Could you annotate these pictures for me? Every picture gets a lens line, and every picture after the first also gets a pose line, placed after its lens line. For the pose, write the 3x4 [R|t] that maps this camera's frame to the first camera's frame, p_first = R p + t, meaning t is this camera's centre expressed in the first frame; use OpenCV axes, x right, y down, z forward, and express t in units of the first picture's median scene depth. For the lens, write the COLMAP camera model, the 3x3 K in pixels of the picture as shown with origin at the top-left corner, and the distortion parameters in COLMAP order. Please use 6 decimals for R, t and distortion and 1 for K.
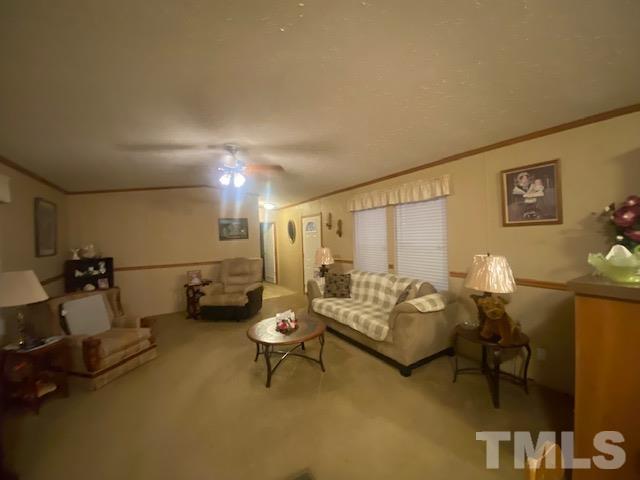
lens RADIAL K [[258.1, 0, 322.4], [0, 258.1, 239.1], [0, 0, 1]] dist [0.035731, -0.026733]
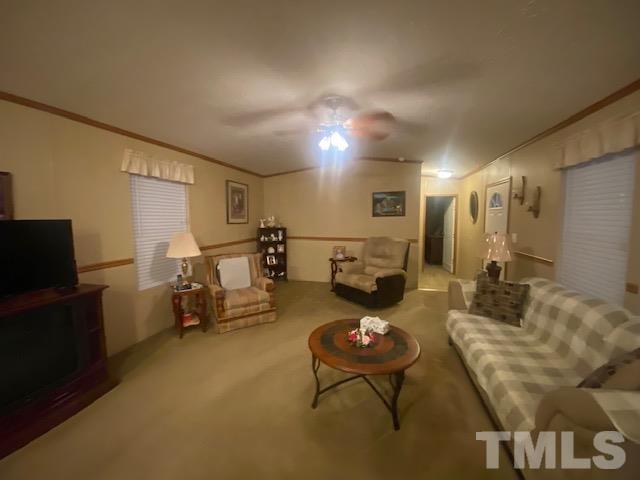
lens RADIAL K [[258.1, 0, 322.4], [0, 258.1, 239.1], [0, 0, 1]] dist [0.035731, -0.026733]
pose [[0.699781, 0.094522, -0.708076, 0.183591], [-0.030546, 0.994260, 0.102536, -0.005842], [0.713704, -0.050123, 0.698652, 0.295965]]
